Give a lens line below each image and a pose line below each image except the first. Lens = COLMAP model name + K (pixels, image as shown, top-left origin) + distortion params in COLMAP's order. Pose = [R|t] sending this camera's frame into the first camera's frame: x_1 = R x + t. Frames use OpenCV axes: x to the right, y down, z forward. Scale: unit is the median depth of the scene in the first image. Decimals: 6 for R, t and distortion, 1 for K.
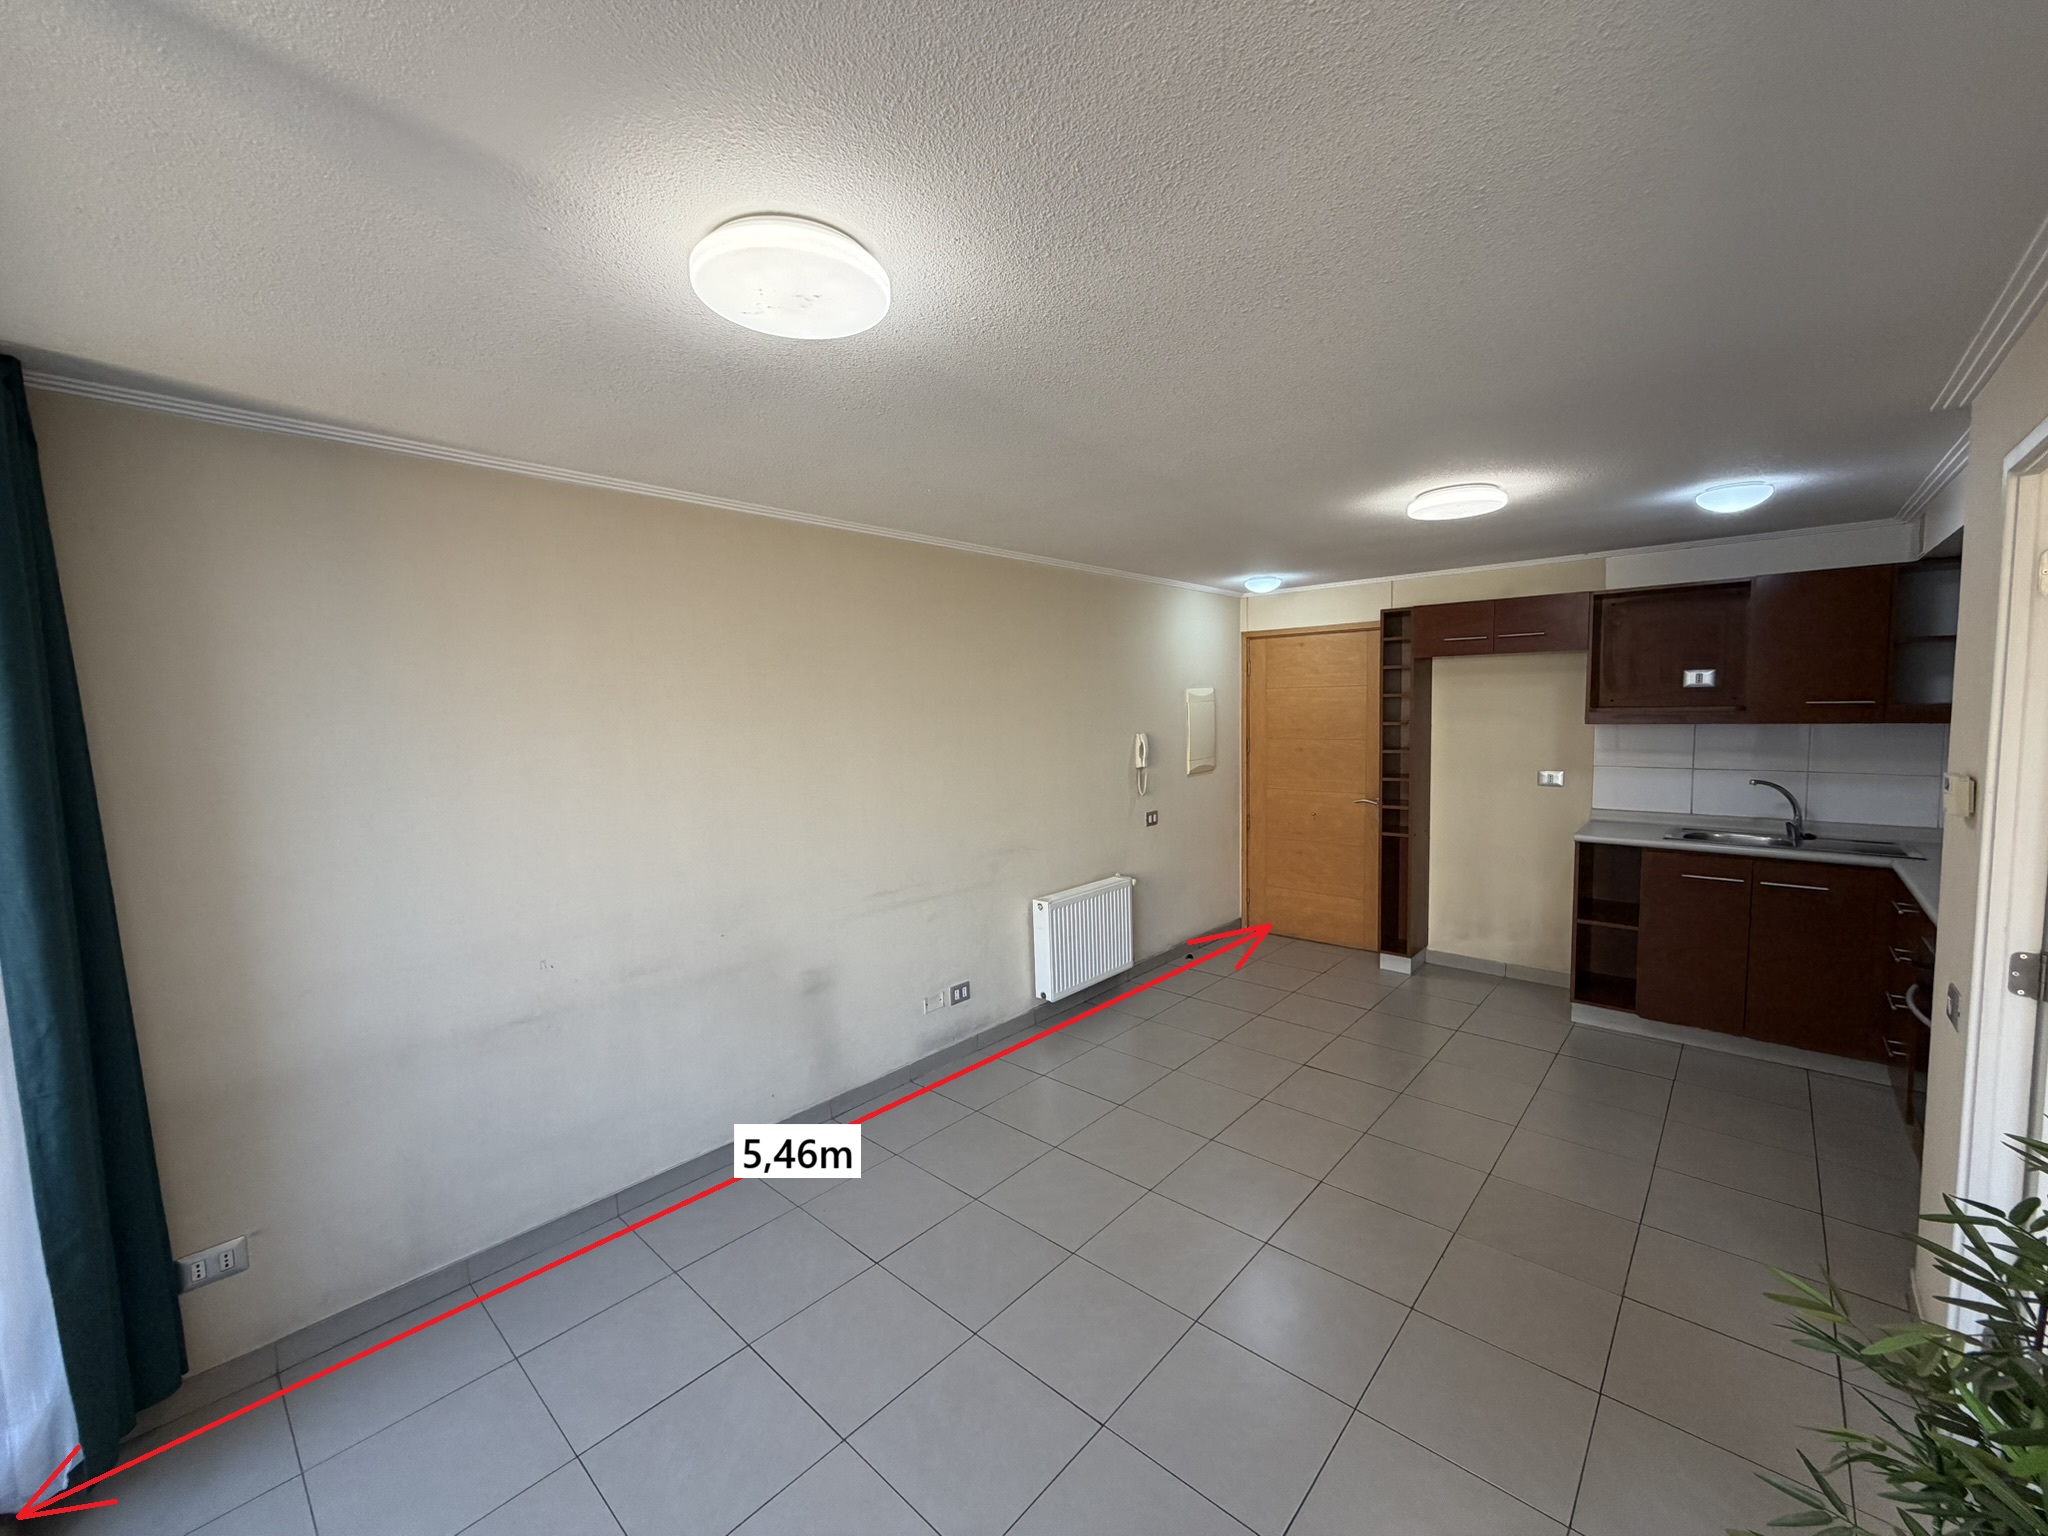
lens RADIAL K [[815.2, 0, 1016.8], [0, 815.2, 771.8], [0, 0, 1]] dist [-0.002045, 0.000541]
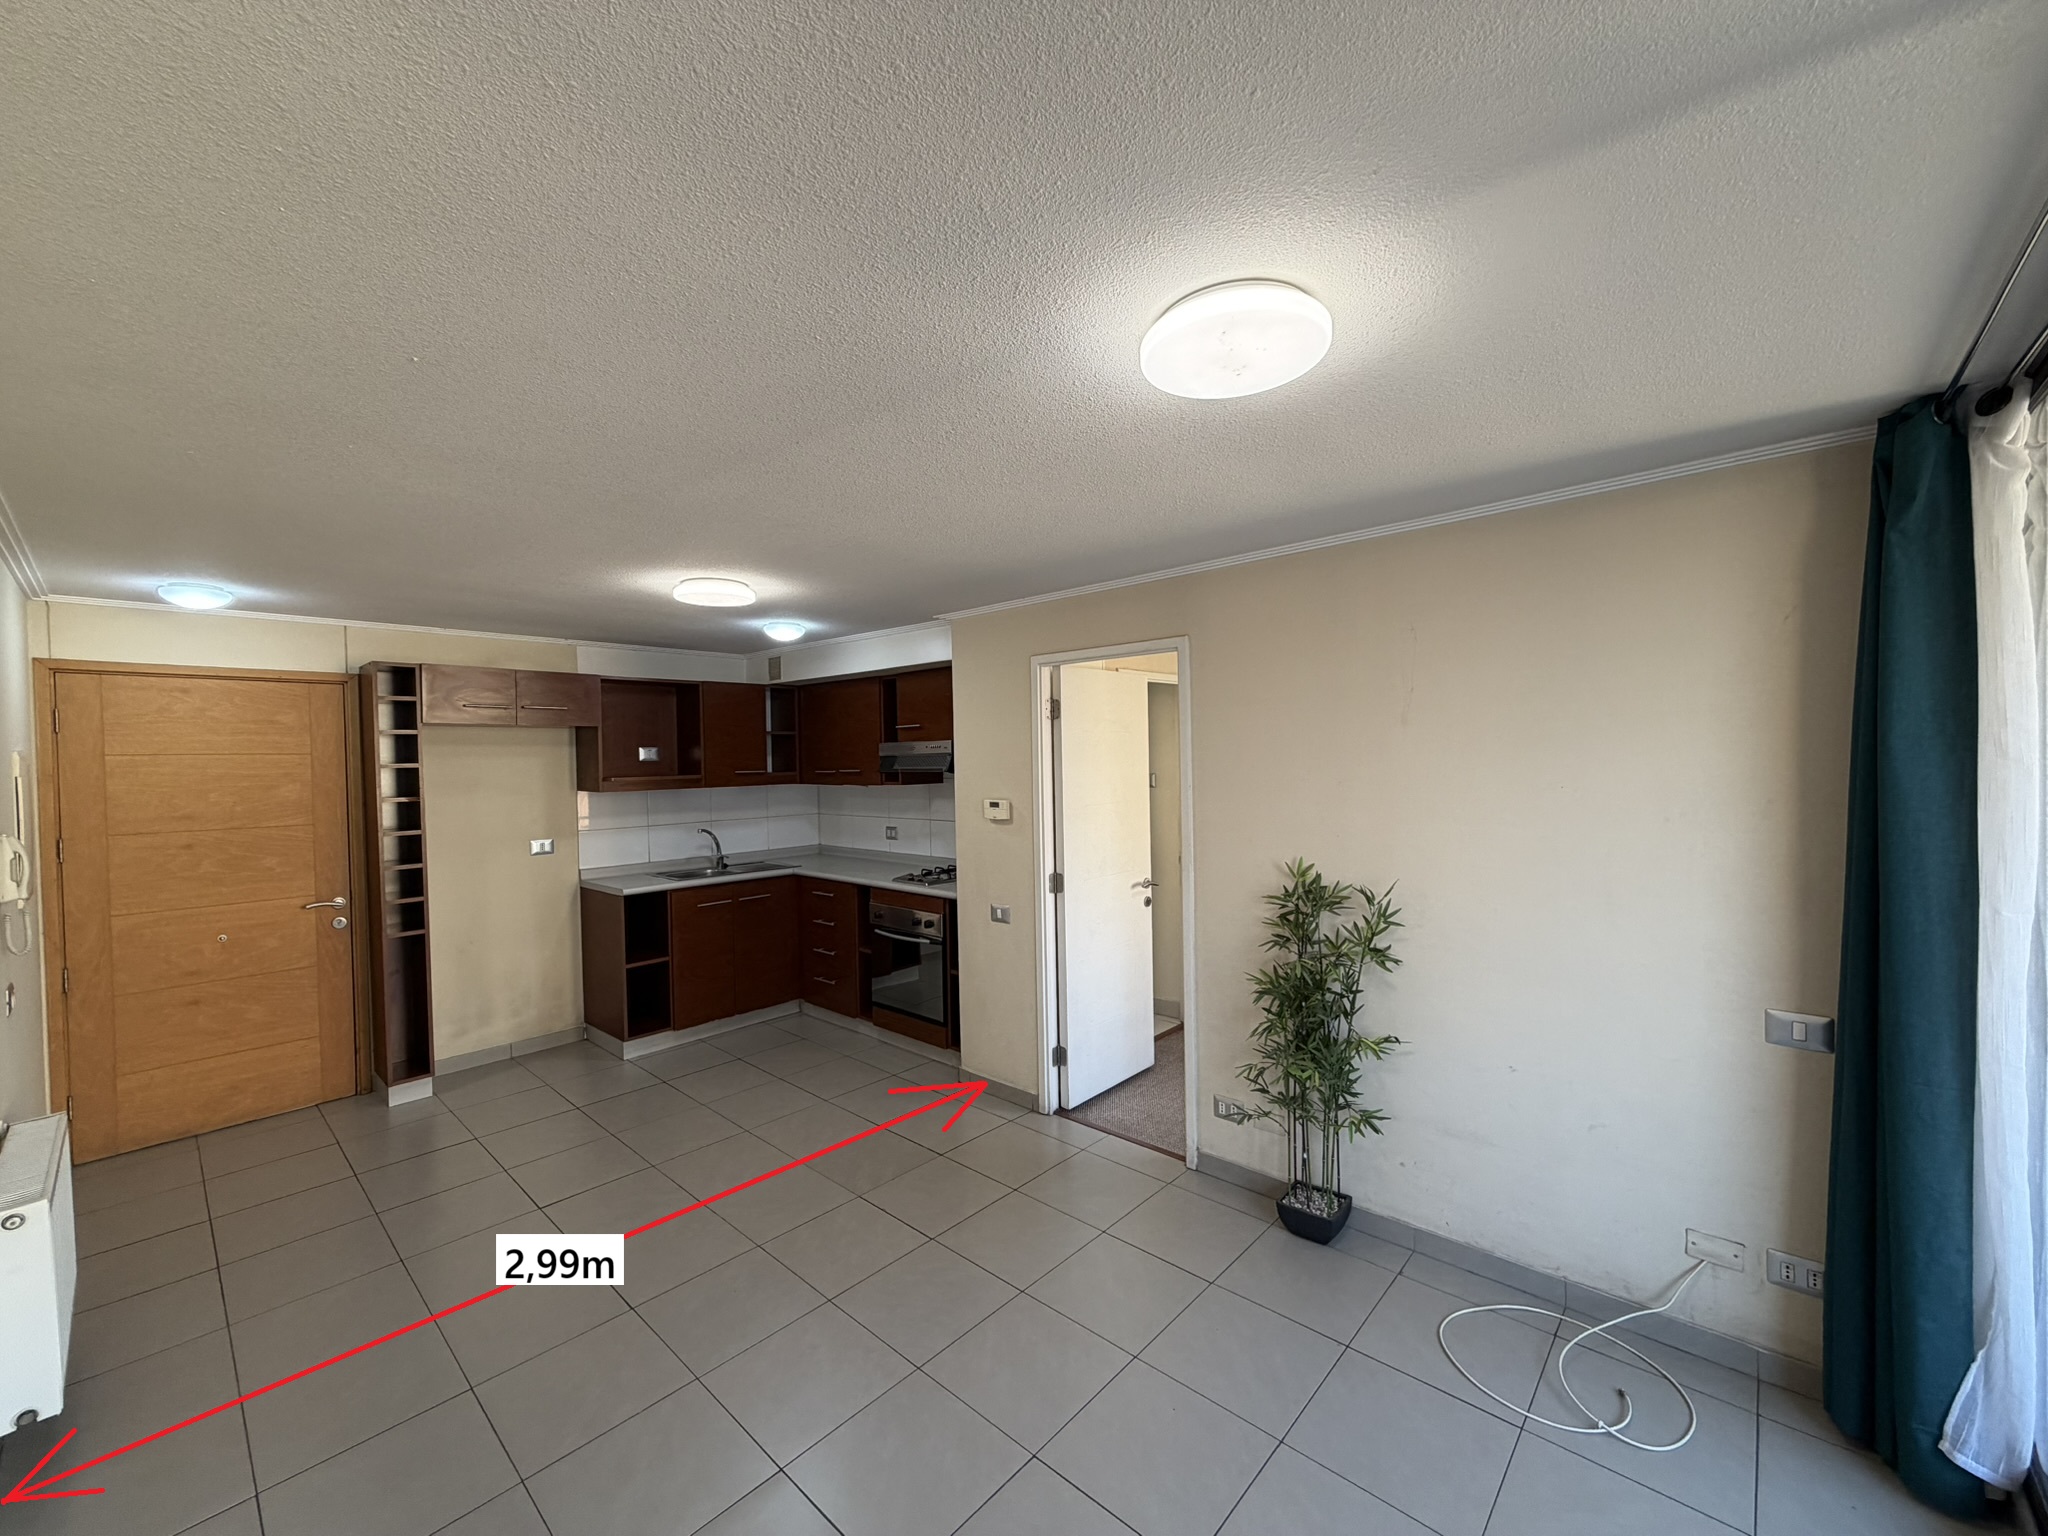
lens RADIAL K [[815.2, 0, 1016.8], [0, 815.2, 771.8], [0, 0, 1]] dist [-0.002045, 0.000541]
pose [[0.007407, 0.001637, 0.999971, -0.376232], [0.097215, 0.995261, -0.002349, -0.025794], [-0.995236, 0.097230, 0.007212, 0.379175]]
